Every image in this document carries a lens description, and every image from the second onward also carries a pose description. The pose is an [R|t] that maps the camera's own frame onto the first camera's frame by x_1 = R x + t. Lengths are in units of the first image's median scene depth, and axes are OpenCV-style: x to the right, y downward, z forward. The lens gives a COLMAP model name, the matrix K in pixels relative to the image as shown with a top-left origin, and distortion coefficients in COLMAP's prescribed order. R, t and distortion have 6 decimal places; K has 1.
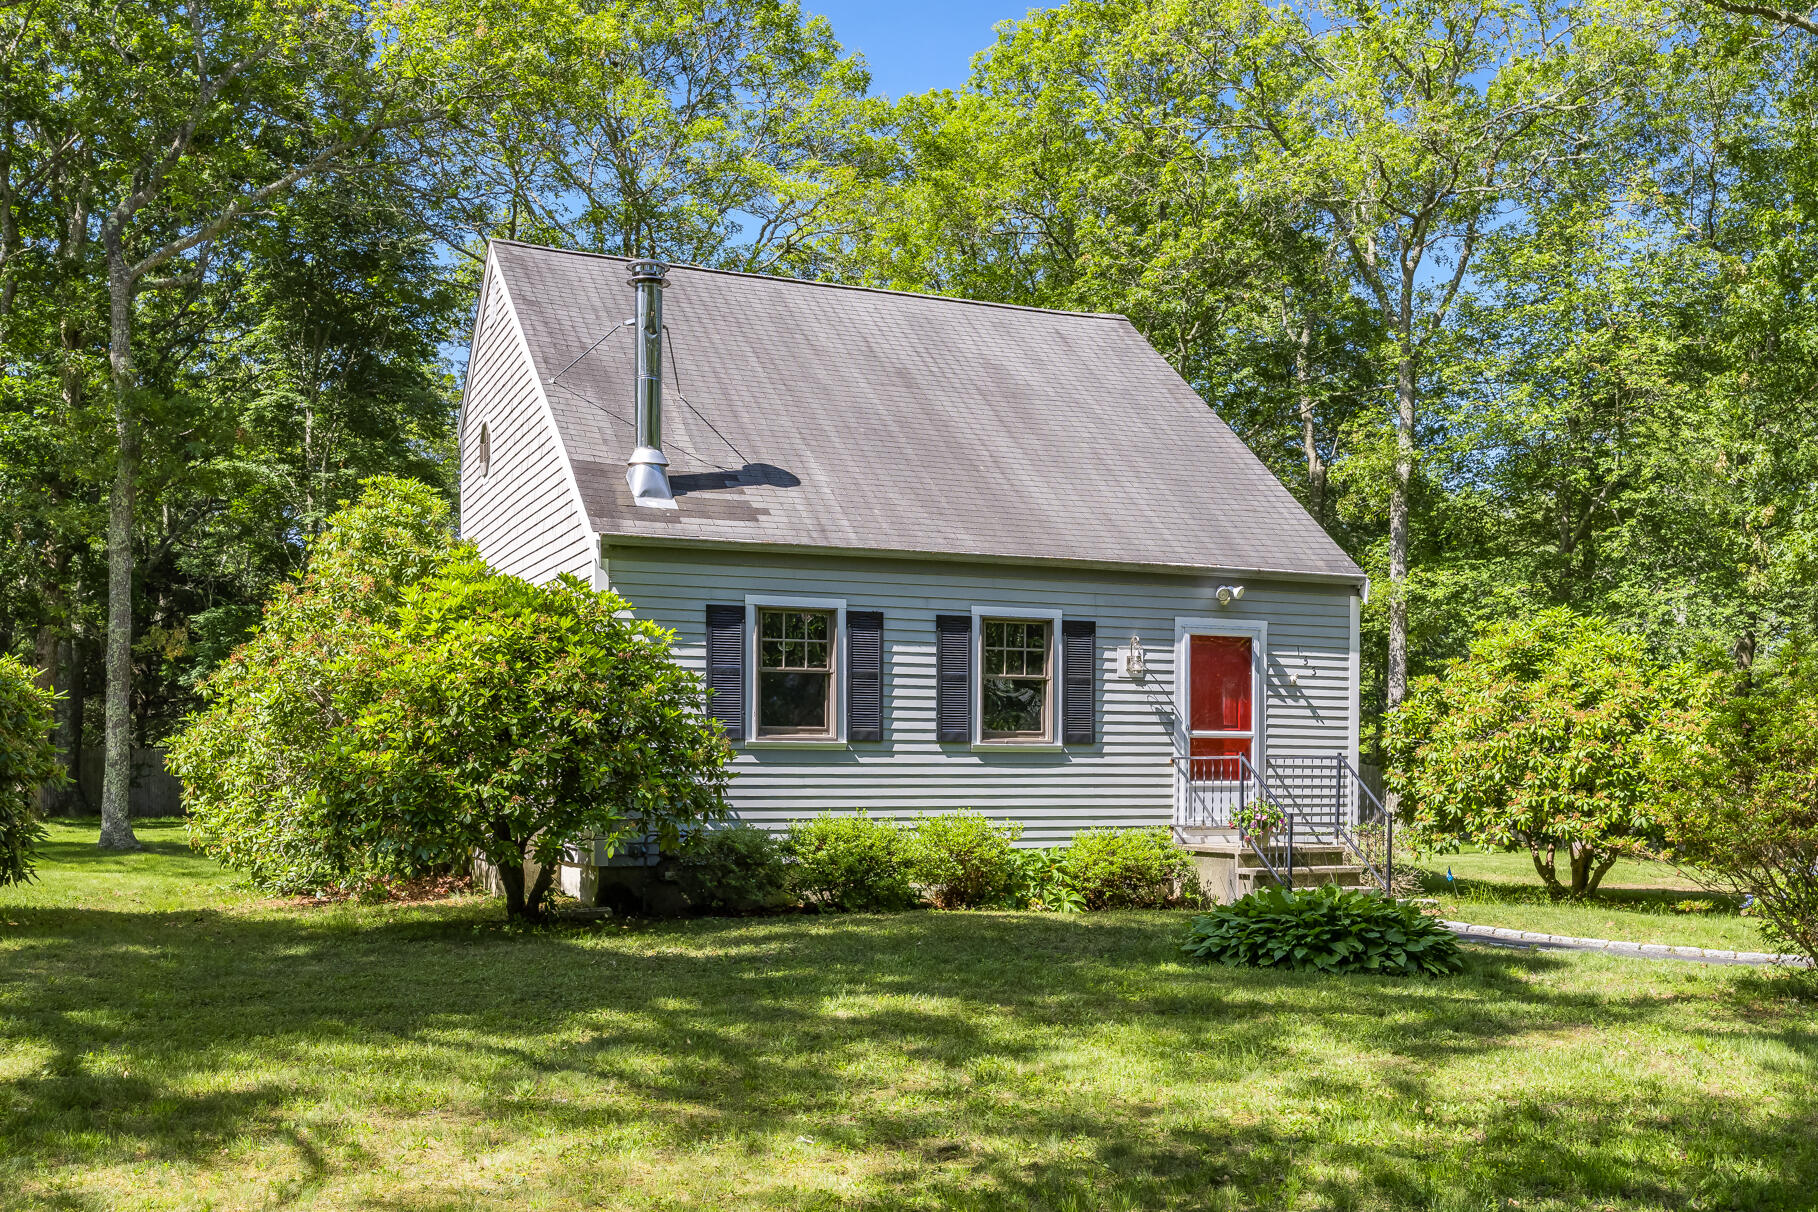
lens RADIAL K [[1739.7, 0, 909.0], [0, 1739.7, 606.0], [0, 0, 1]] dist [-0.080531, -0.000053]
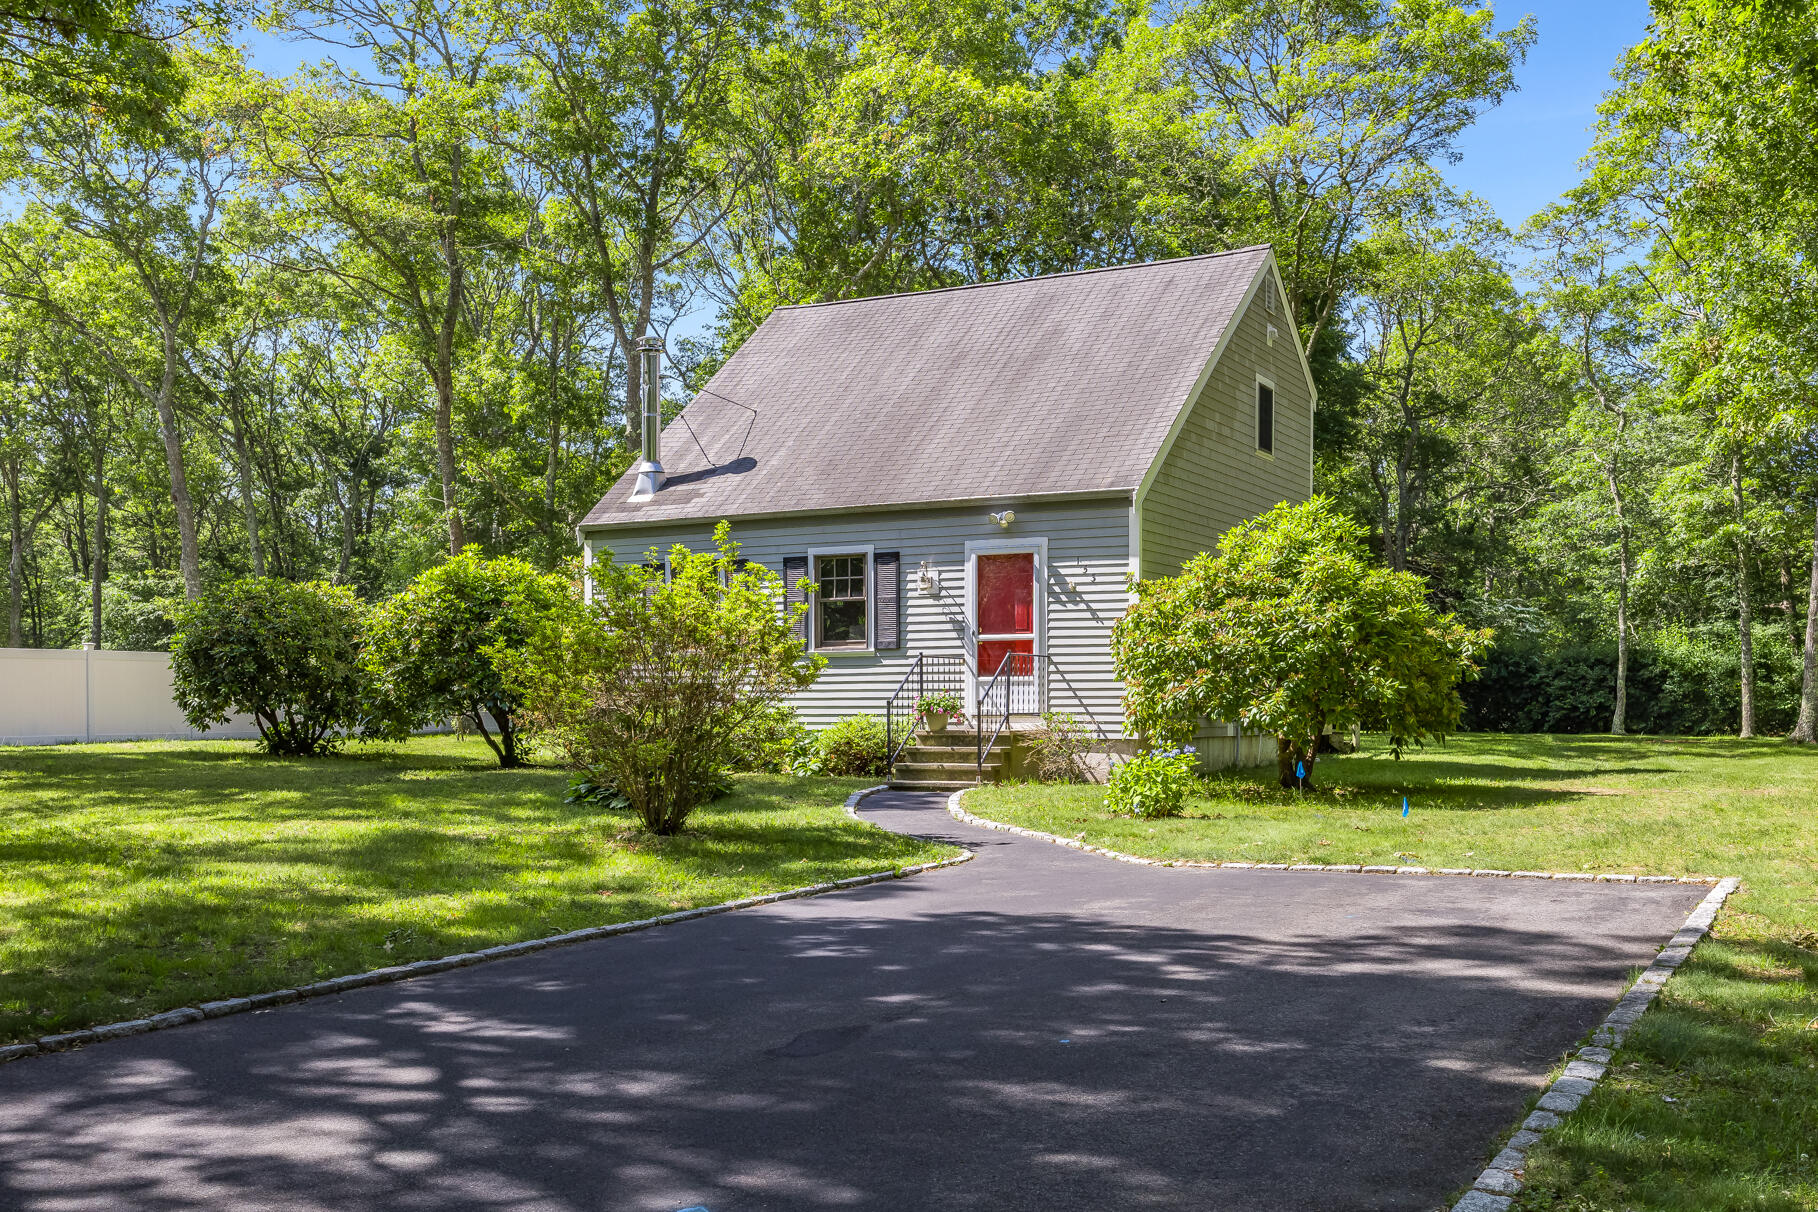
lens RADIAL K [[1739.7, 0, 909.0], [0, 1739.7, 606.0], [0, 0, 1]] dist [-0.080531, -0.000053]
pose [[0.610254, -0.045101, -0.790921, 1.081095], [0.087139, 0.996142, 0.010431, 0.034811], [0.787398, -0.075286, 0.611830, 0.225371]]
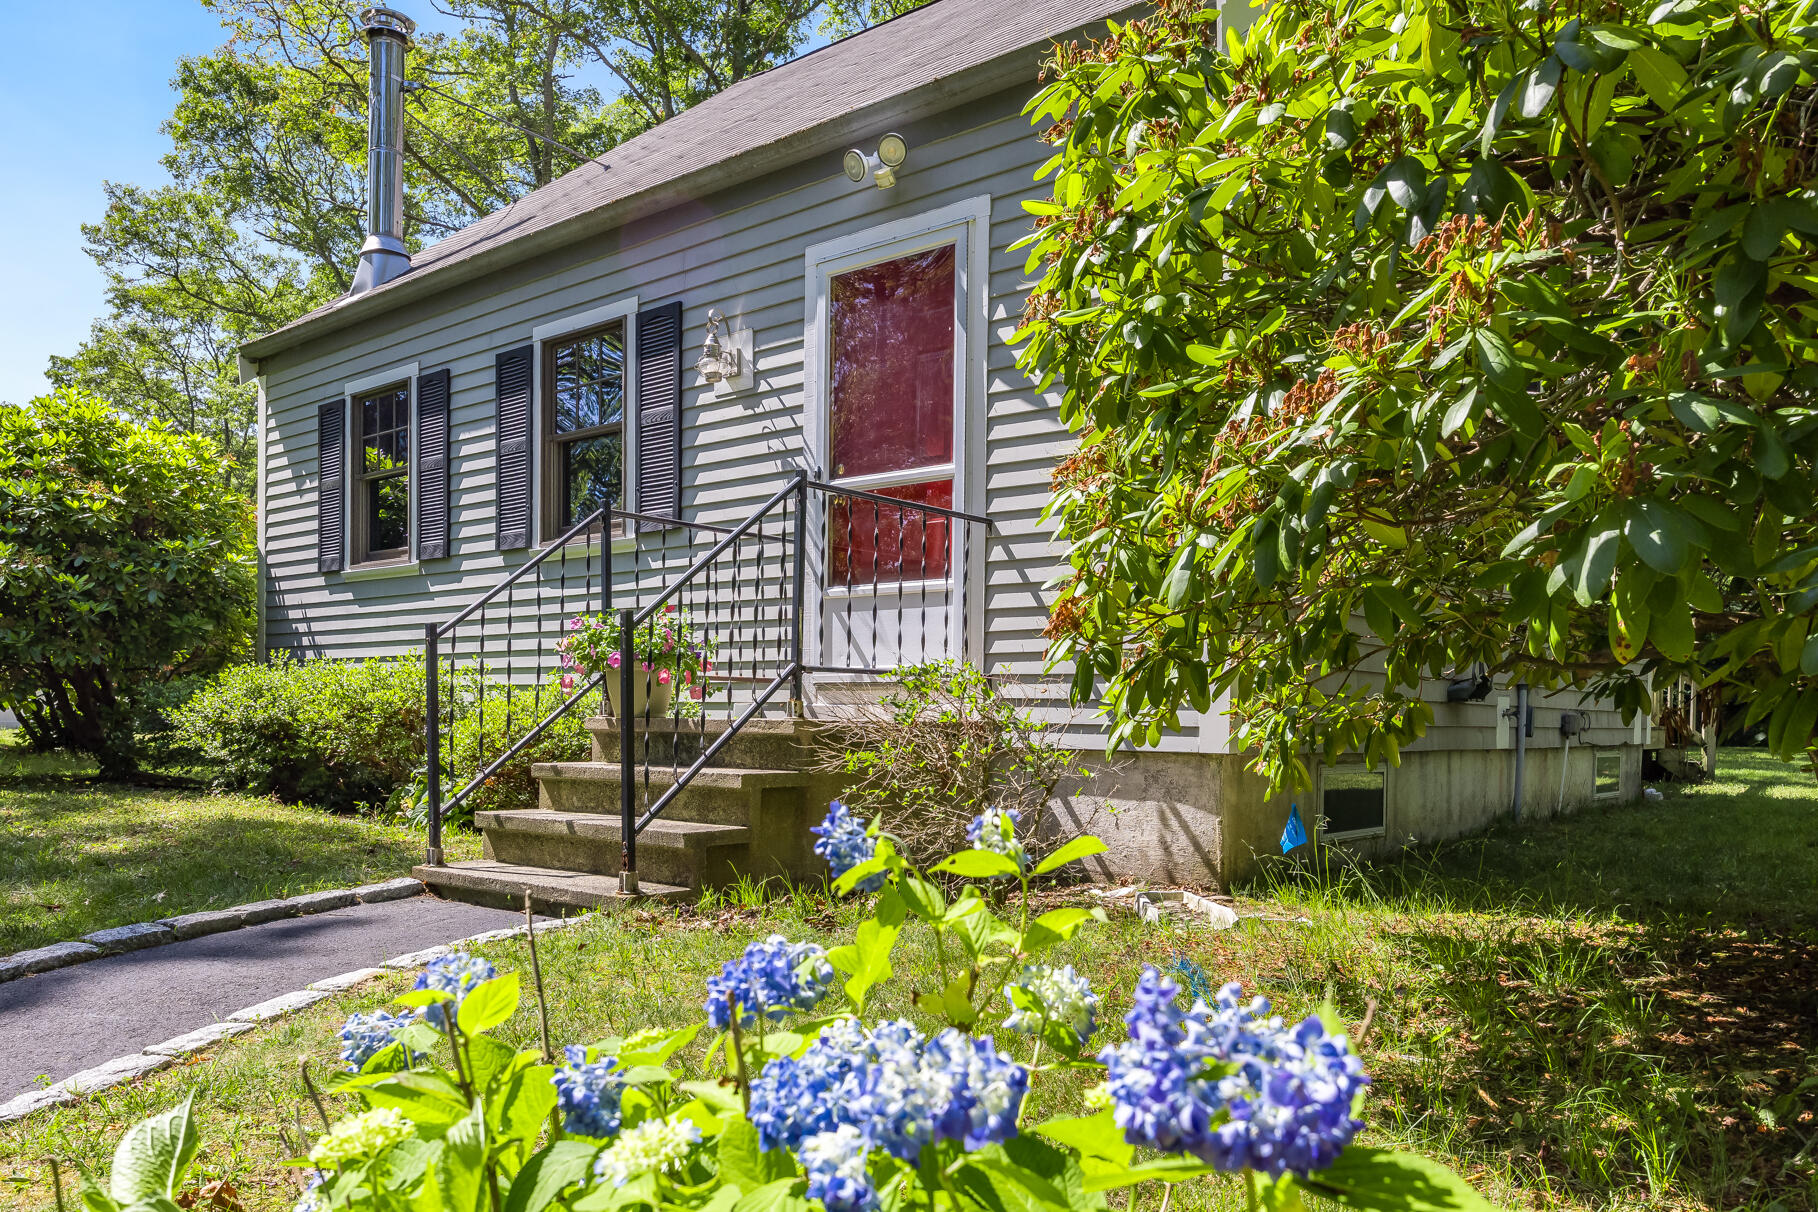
lens RADIAL K [[1359.5, 0, 905.9], [0, 1359.5, 697.0], [0, 0, 1]] dist [0.000361, -0.000309]
pose [[0.448136, -0.006409, -0.893943, 0.499773], [0.088668, 0.995362, 0.037314, 0.117813], [0.889557, -0.095986, 0.446626, 0.842342]]
